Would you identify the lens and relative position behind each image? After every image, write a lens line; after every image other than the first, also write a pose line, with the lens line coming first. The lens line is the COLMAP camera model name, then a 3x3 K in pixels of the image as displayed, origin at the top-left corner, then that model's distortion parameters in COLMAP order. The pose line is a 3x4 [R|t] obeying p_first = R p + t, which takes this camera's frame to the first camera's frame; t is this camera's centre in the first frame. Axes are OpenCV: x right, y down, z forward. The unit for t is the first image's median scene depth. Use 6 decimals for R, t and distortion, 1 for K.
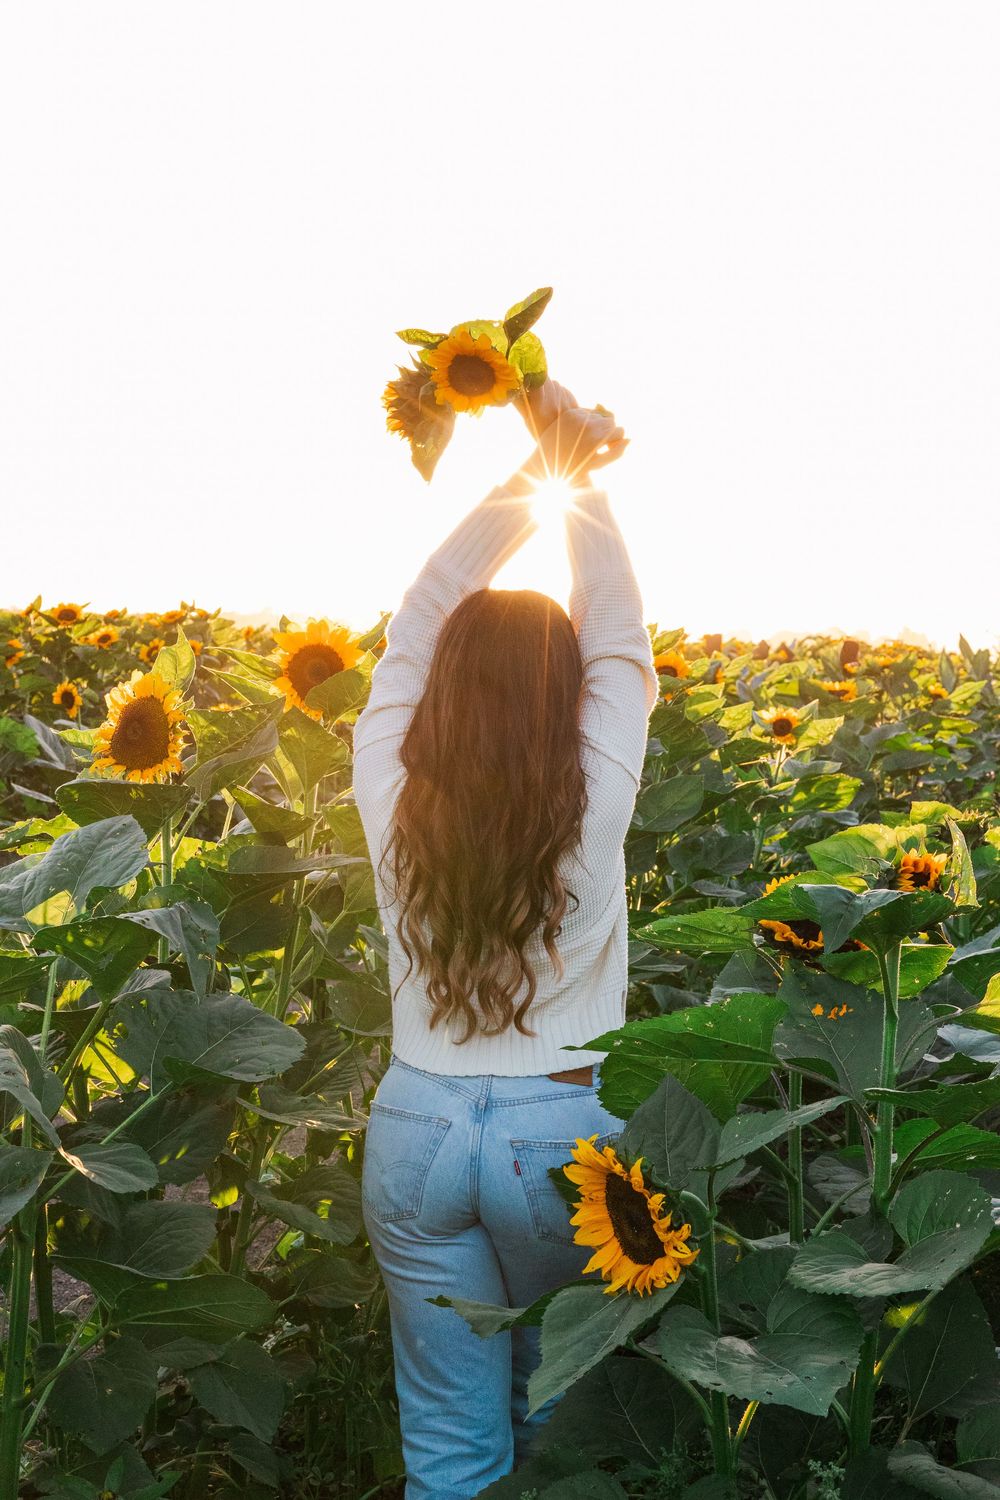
lens RADIAL K [[2260.6, 0, 508.2], [0, 2260.6, 752.1], [0, 0, 1]] dist [0.110512, 0.000000]
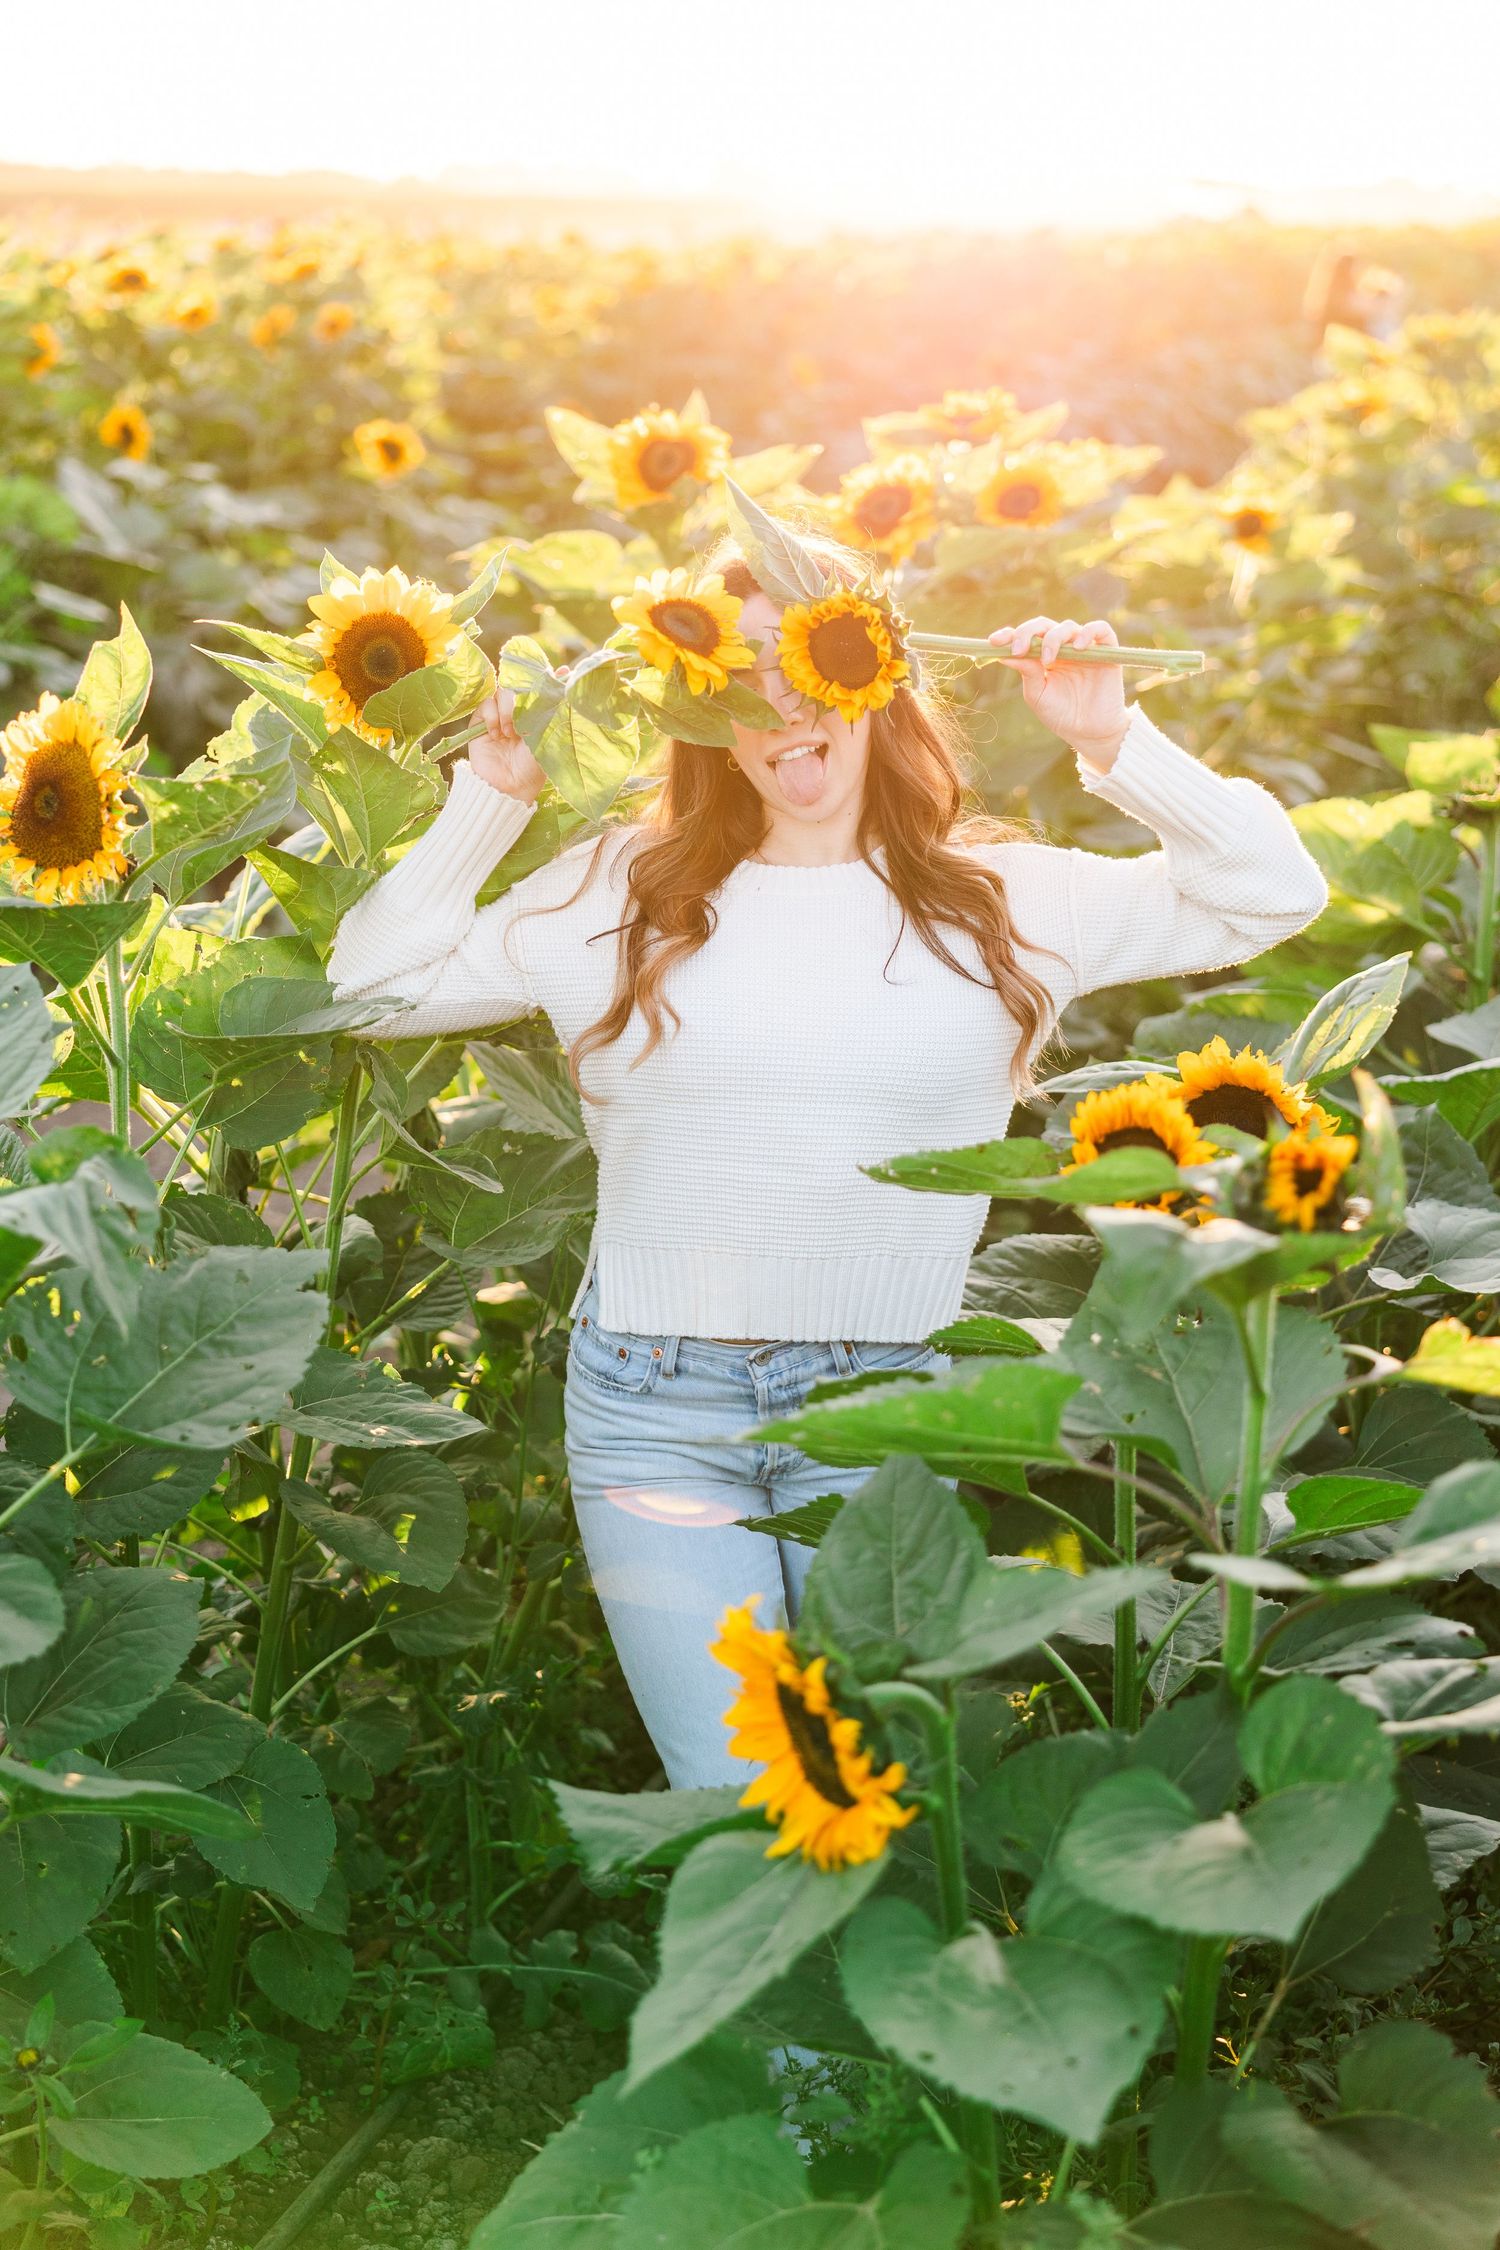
lens RADIAL K [[3495.5, 0, 751.8], [0, 3495.5, 1142.7], [0, 0, 1]] dist [0.136665, 0.000000]
pose [[0.999688, 0.000160, -0.024980, 0.050582], [0.004397, 0.983240, 0.182261, -0.101673], [0.024591, -0.182314, 0.982933, 0.085598]]
